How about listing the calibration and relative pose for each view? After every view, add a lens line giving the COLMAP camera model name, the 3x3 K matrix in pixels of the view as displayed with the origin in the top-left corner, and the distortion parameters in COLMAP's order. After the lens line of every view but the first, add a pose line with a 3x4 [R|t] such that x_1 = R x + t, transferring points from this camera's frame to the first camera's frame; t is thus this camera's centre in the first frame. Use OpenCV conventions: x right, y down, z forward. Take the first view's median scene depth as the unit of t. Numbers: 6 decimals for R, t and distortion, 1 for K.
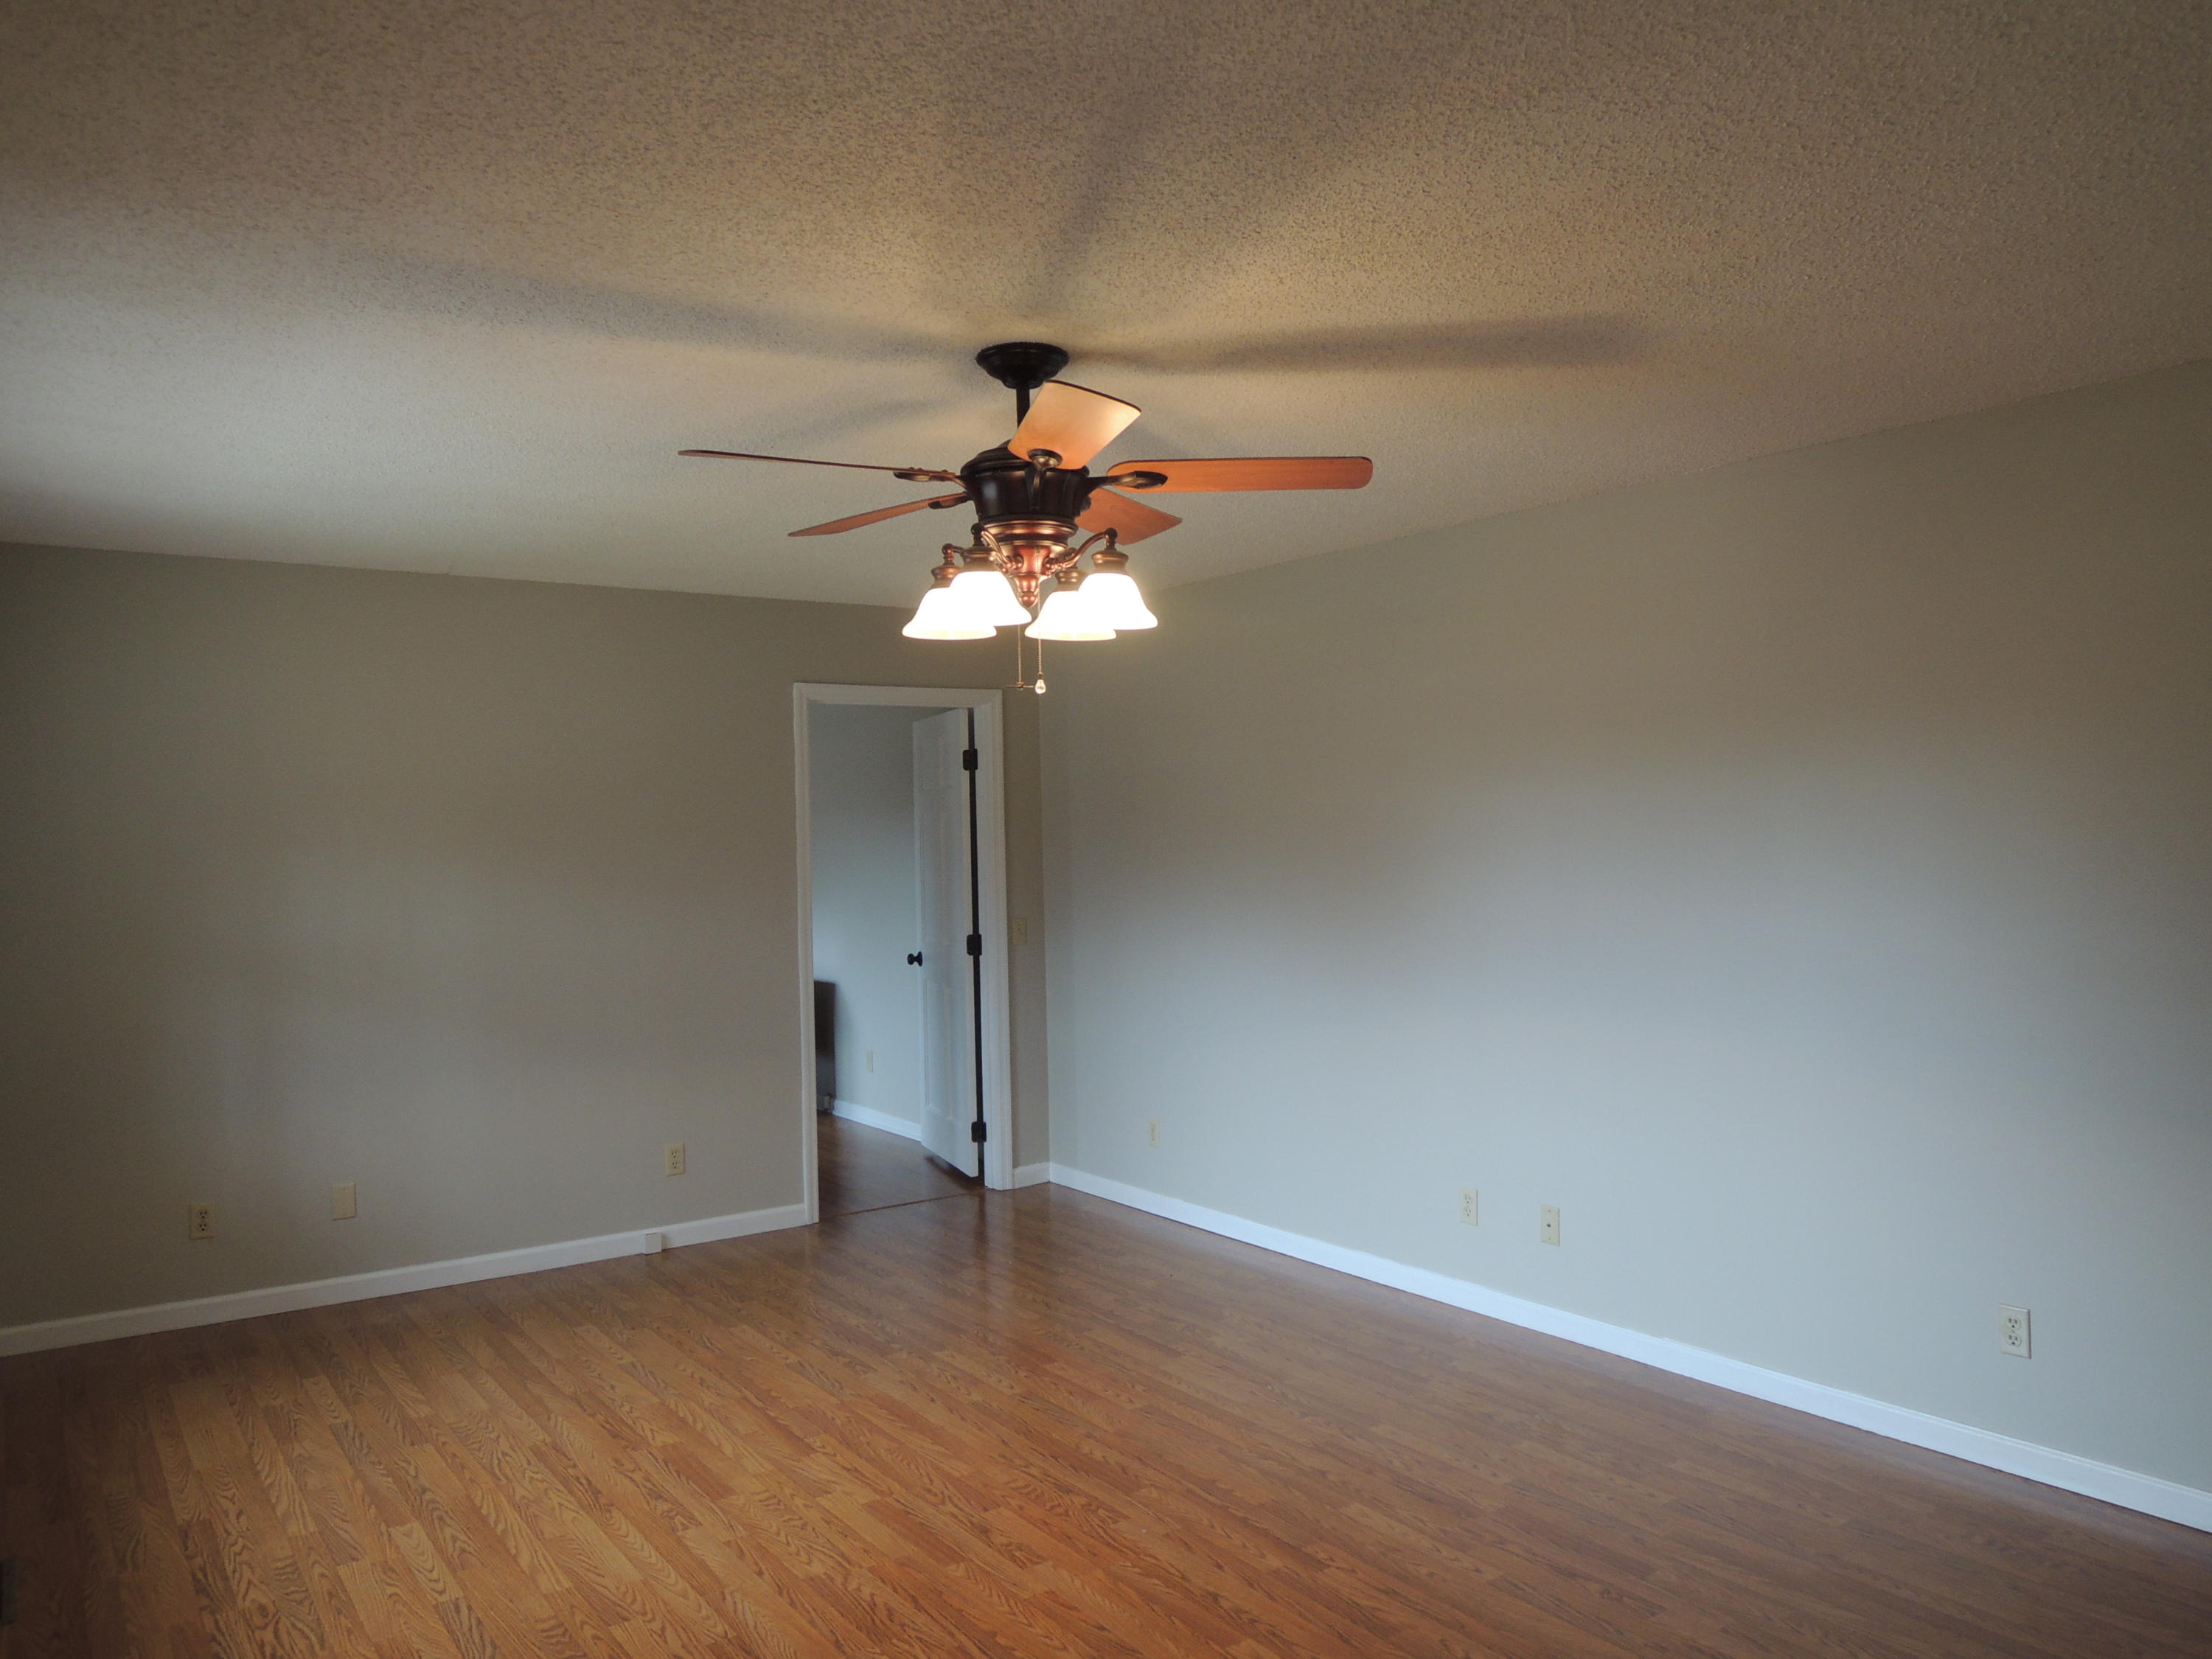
lens RADIAL K [[1583.5, 0, 1114.1], [0, 1583.5, 824.6], [0, 0, 1]] dist [-0.024913, -0.000254]
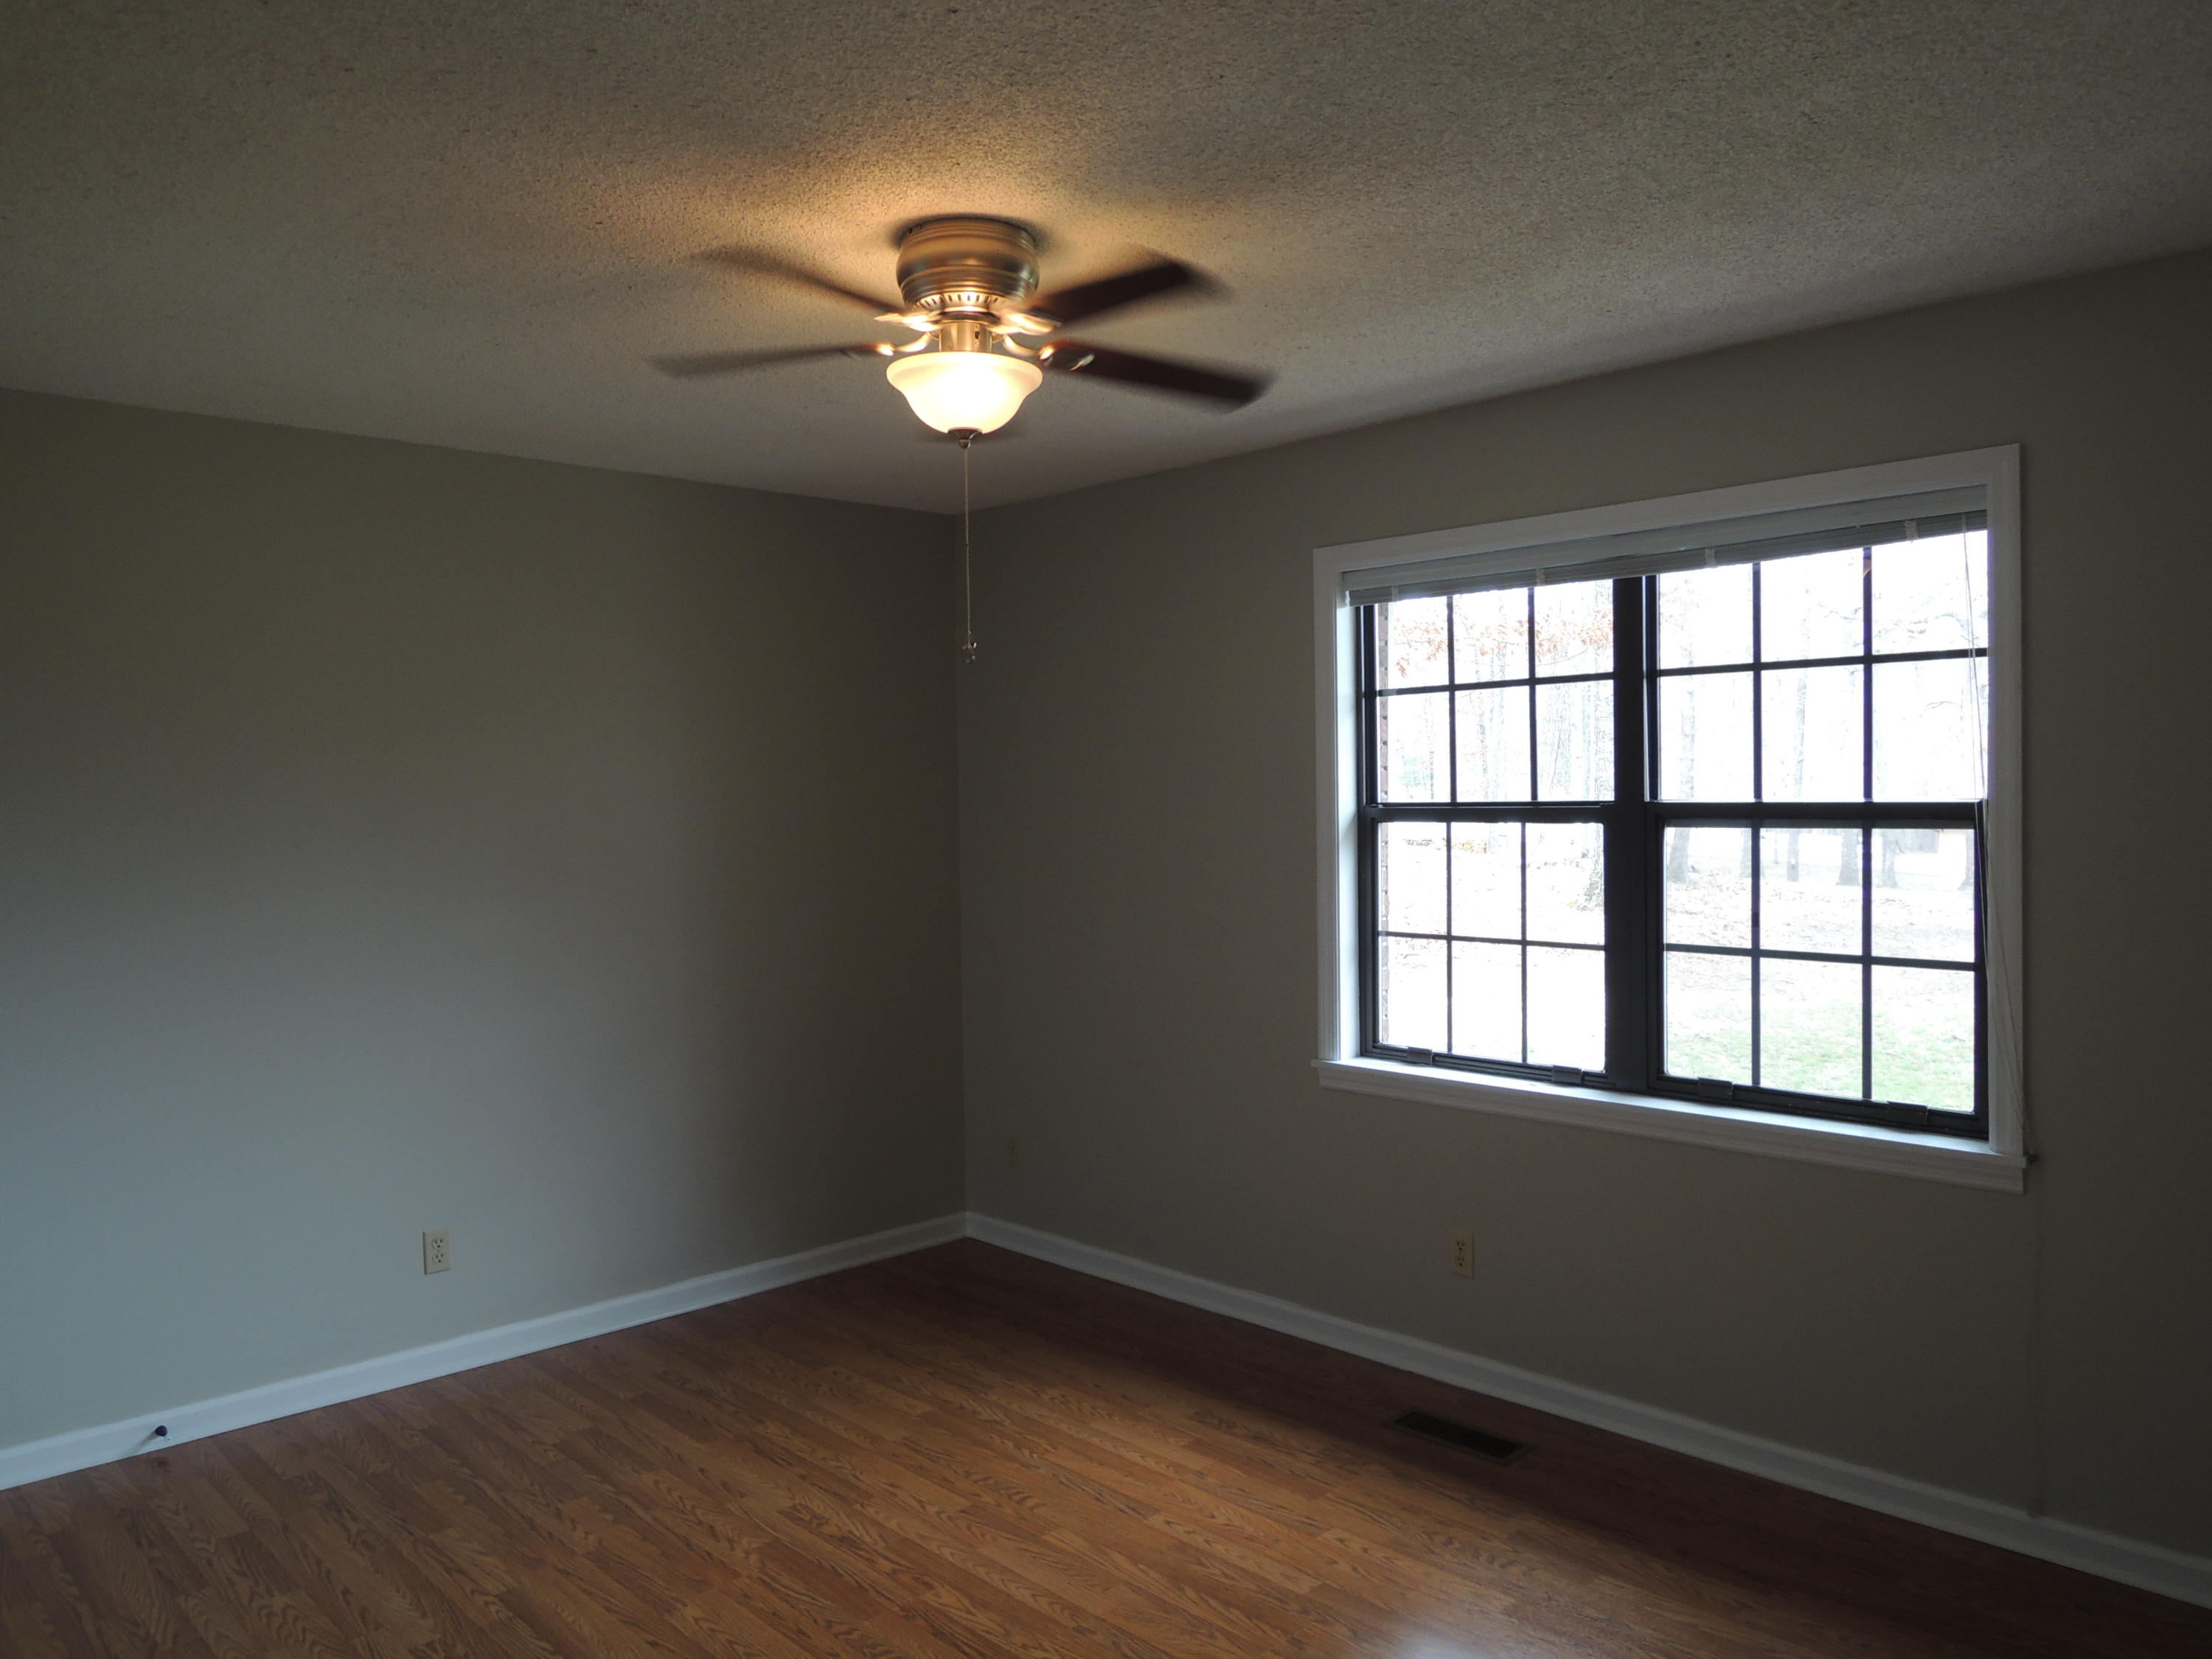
lens RADIAL K [[1583.5, 0, 1114.1], [0, 1583.5, 824.6], [0, 0, 1]] dist [-0.024913, -0.000254]
pose [[-0.988727, 0.036556, -0.145200, -0.253525], [0.033478, 0.999161, 0.023590, 0.010875], [0.145940, 0.018463, -0.989121, 1.927948]]
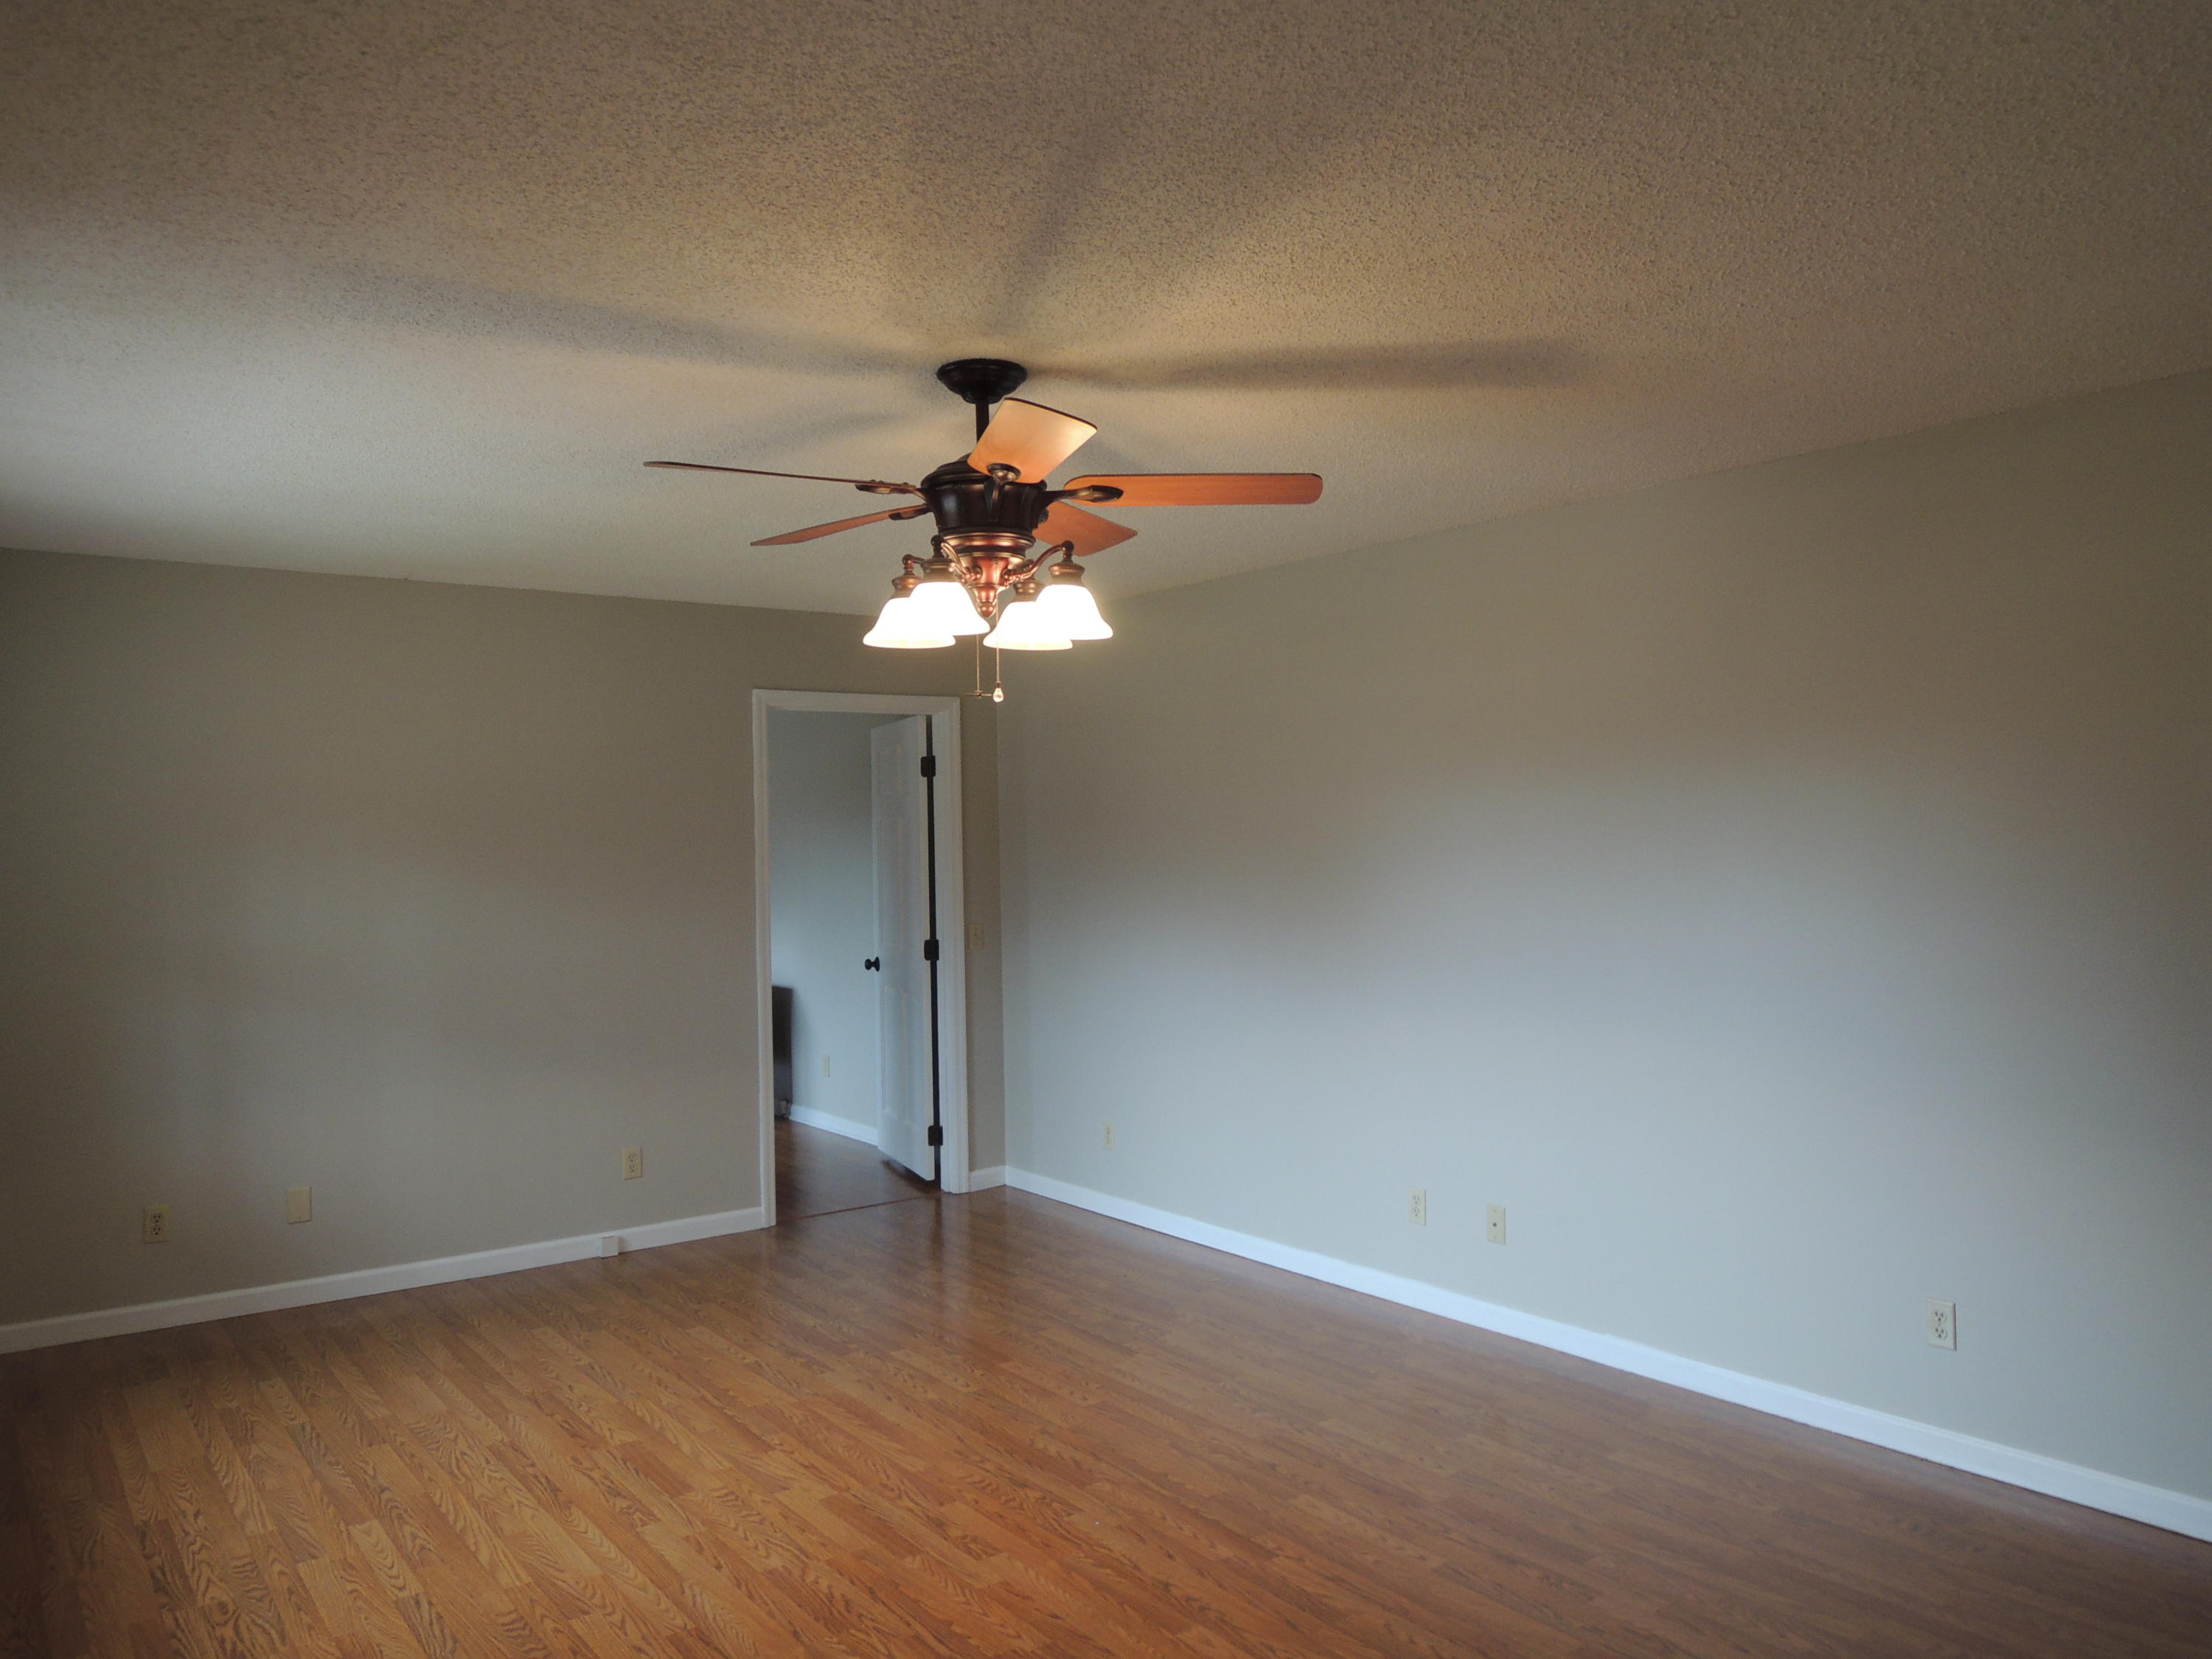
lens RADIAL K [[1583.5, 0, 1114.1], [0, 1583.5, 824.6], [0, 0, 1]] dist [-0.024913, -0.000254]
pose [[0.999629, 0.003427, 0.027029, 0.000860], [-0.003290, 0.999982, -0.005088, 0.001296], [-0.027046, 0.004998, 0.999622, -0.023065]]
